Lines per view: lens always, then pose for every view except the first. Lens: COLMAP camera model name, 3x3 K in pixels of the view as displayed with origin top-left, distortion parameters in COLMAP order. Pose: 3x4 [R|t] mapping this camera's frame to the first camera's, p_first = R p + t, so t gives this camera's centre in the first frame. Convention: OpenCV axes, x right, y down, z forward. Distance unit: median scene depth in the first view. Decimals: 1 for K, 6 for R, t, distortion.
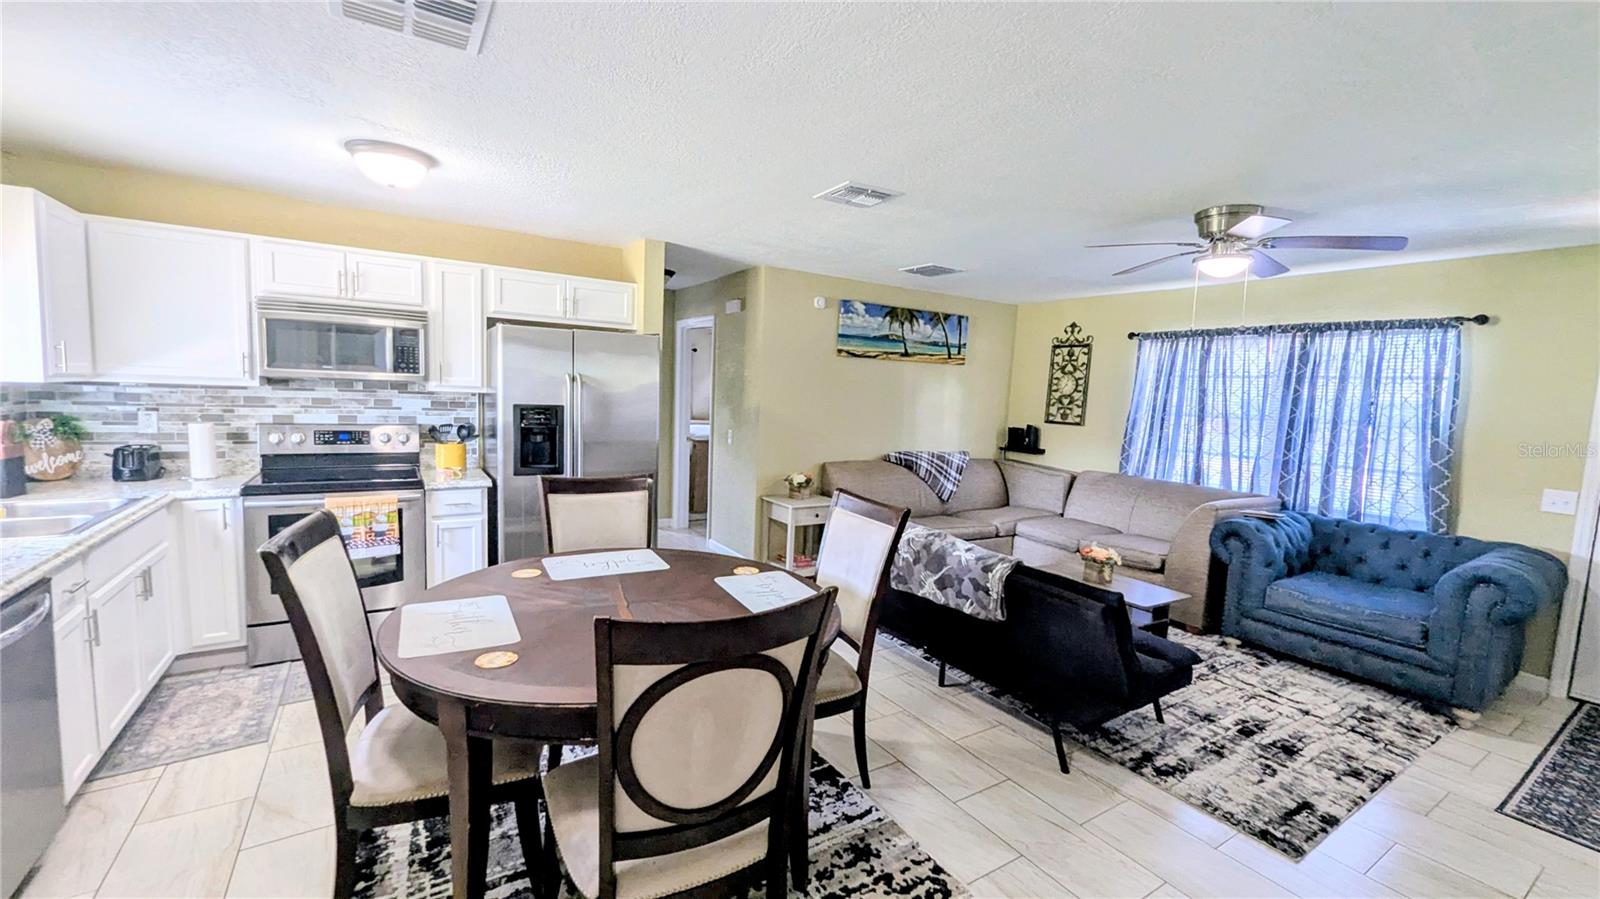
lens RADIAL K [[639.1, 0, 800.0], [0, 639.1, 449.5], [0, 0, 1]] dist [-0.000118, -0.000443]
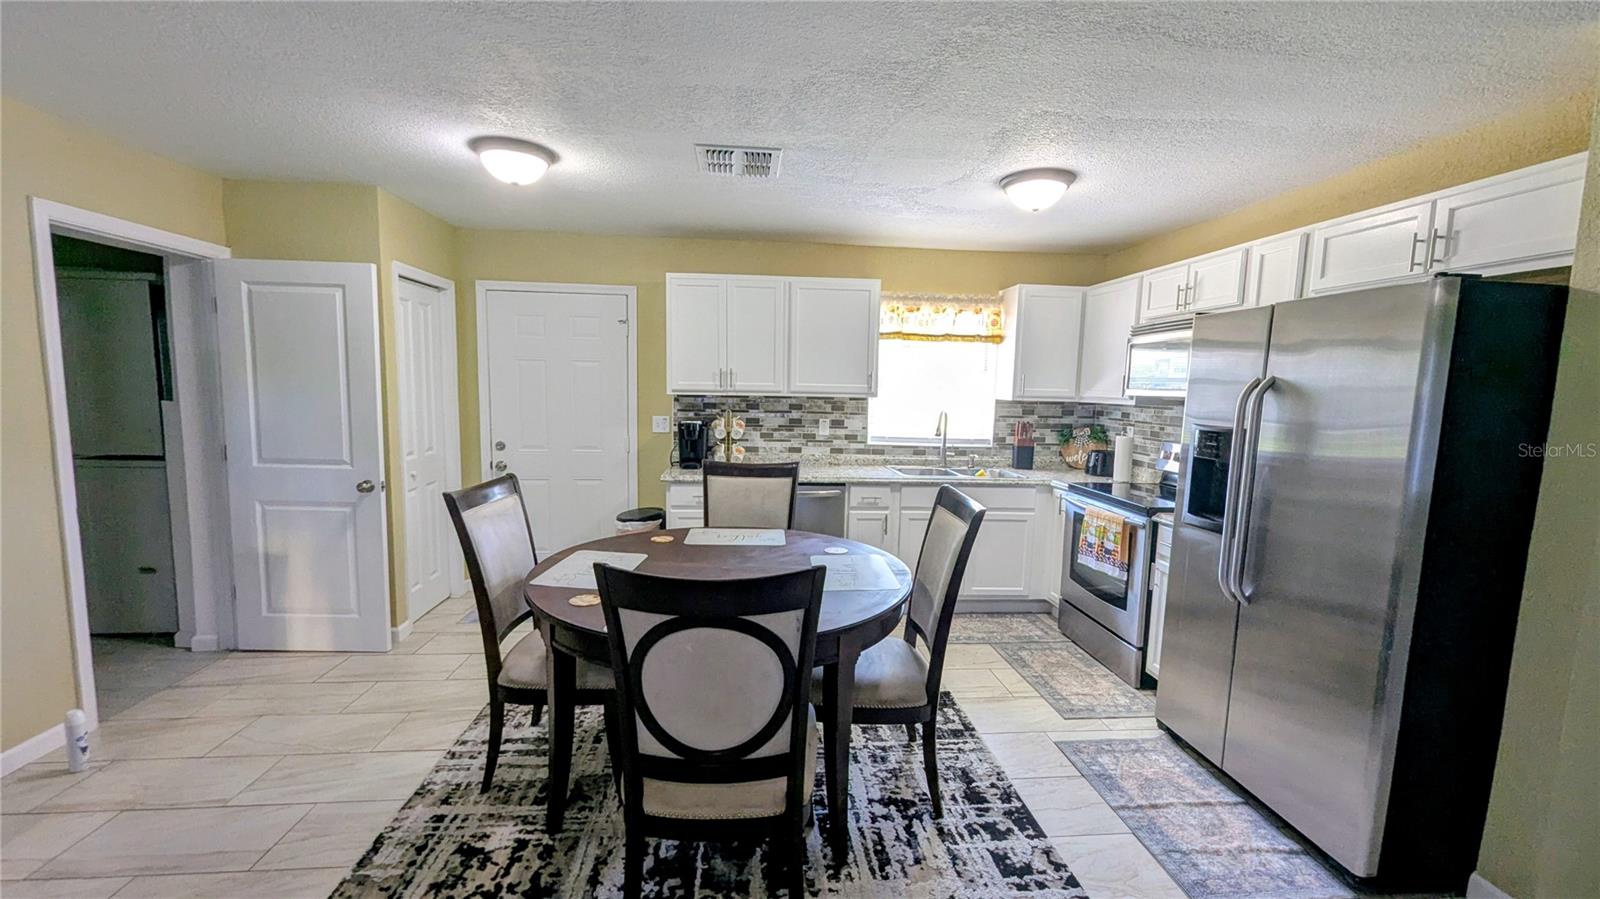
lens RADIAL K [[639.1, 0, 800.0], [0, 639.1, 449.5], [0, 0, 1]] dist [-0.000118, -0.000443]
pose [[-0.457644, 0.037620, -0.888339, 0.431702], [-0.129228, 0.985681, 0.108316, -0.068642], [0.879694, 0.164368, -0.446230, 1.012579]]
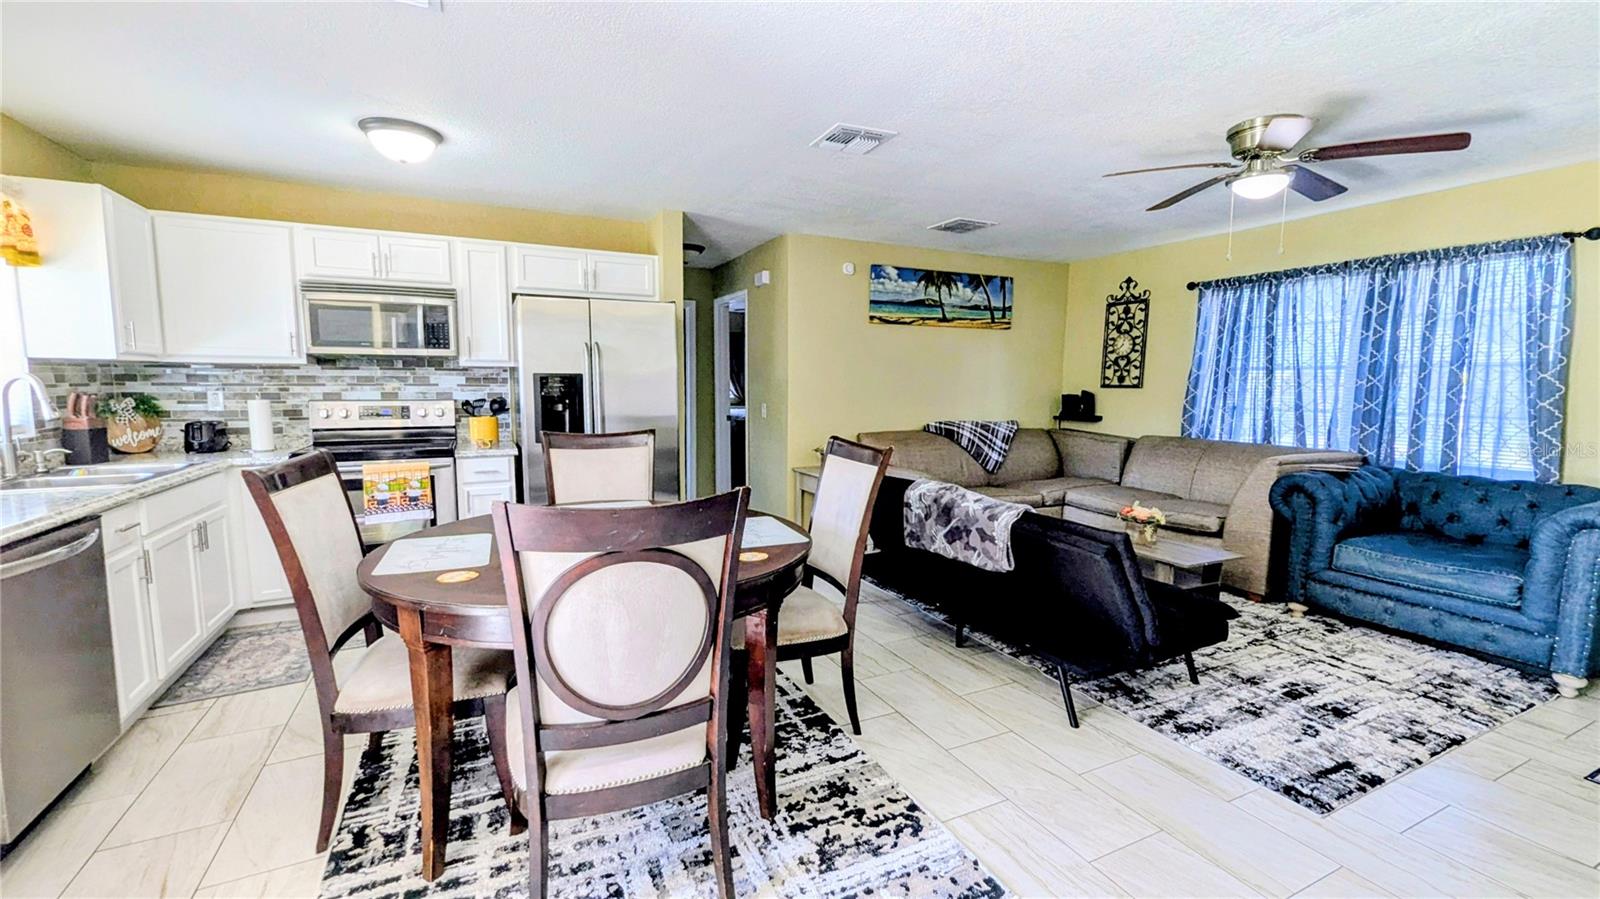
lens RADIAL K [[656.1, 0, 801.6], [0, 656.1, 448.5], [0, 0, 1]] dist [-0.001354, 0.000091]
pose [[0.993099, -0.026203, -0.114319, 0.107161], [0.026594, 0.999645, 0.001899, 0.064807], [0.114228, -0.004926, 0.993442, -0.003867]]
